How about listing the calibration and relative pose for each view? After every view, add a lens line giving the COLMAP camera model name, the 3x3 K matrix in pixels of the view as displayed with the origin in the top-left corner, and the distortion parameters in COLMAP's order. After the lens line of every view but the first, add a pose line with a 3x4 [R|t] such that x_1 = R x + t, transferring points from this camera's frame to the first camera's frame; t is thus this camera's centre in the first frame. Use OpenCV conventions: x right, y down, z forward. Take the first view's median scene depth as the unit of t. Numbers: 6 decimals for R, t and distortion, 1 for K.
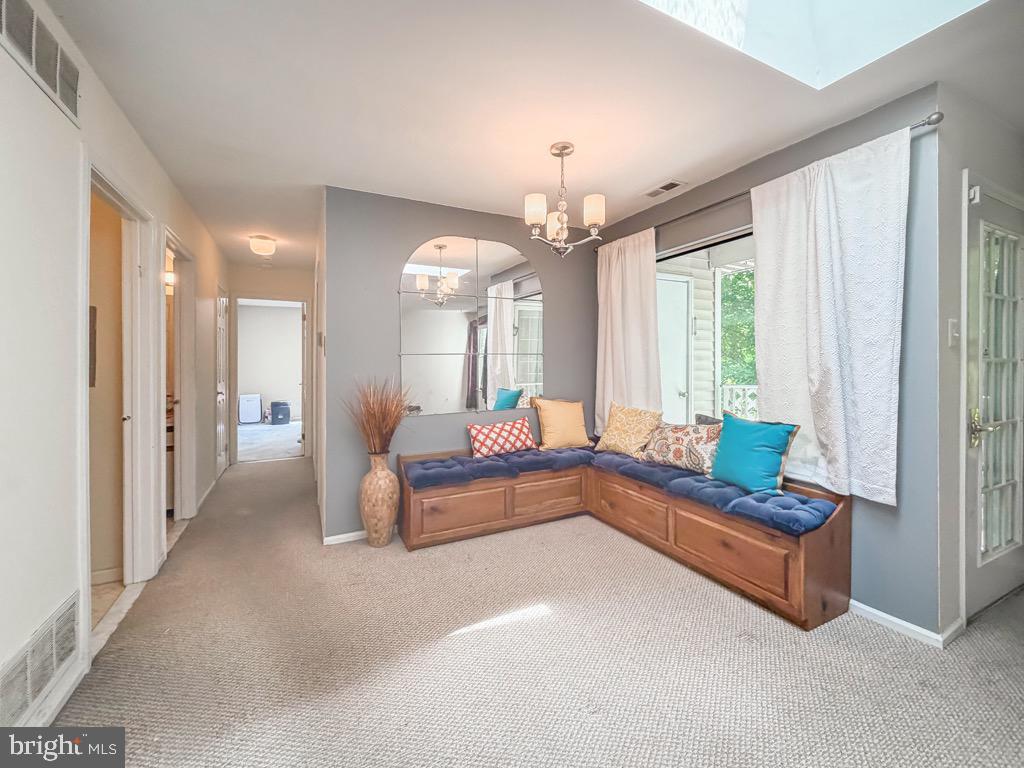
lens RADIAL K [[414.2, 0, 508.1], [0, 414.2, 364.8], [0, 0, 1]] dist [-0.000745, -0.000156]
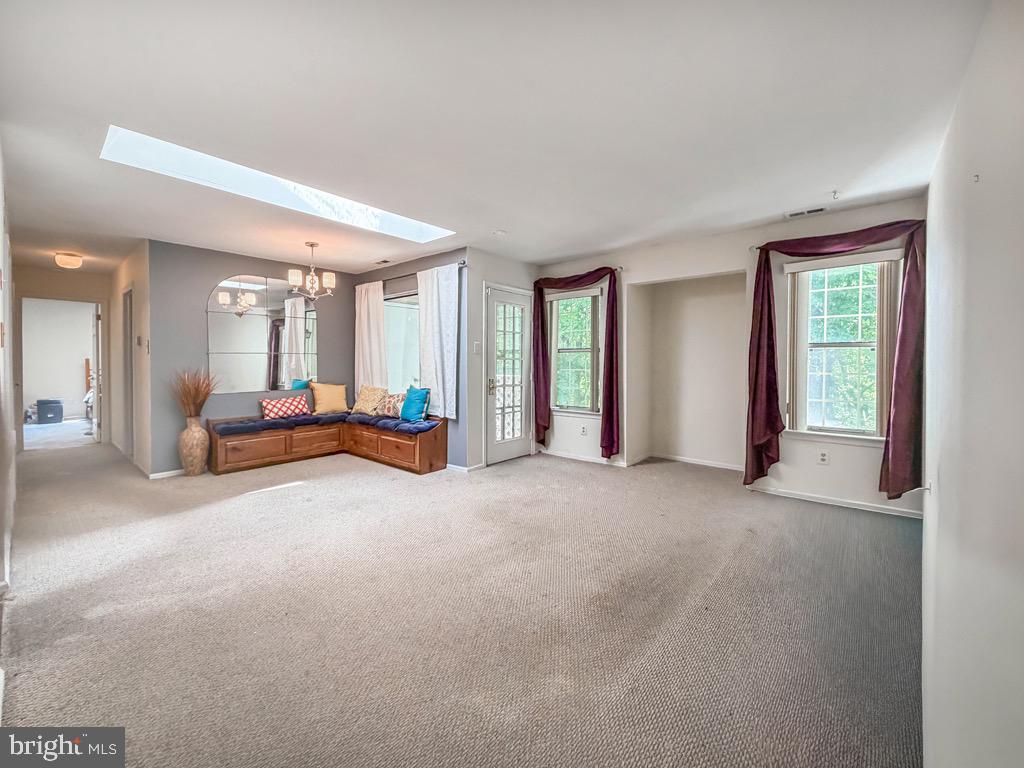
lens RADIAL K [[416.0, 0, 499.7], [0, 416.0, 371.9], [0, 0, 1]] dist [-0.002028, -0.000104]
pose [[0.928186, -0.005074, 0.372081, 0.175018], [-0.002864, 0.999780, 0.020776, 0.009235], [-0.372105, -0.020350, 0.927968, -0.862177]]
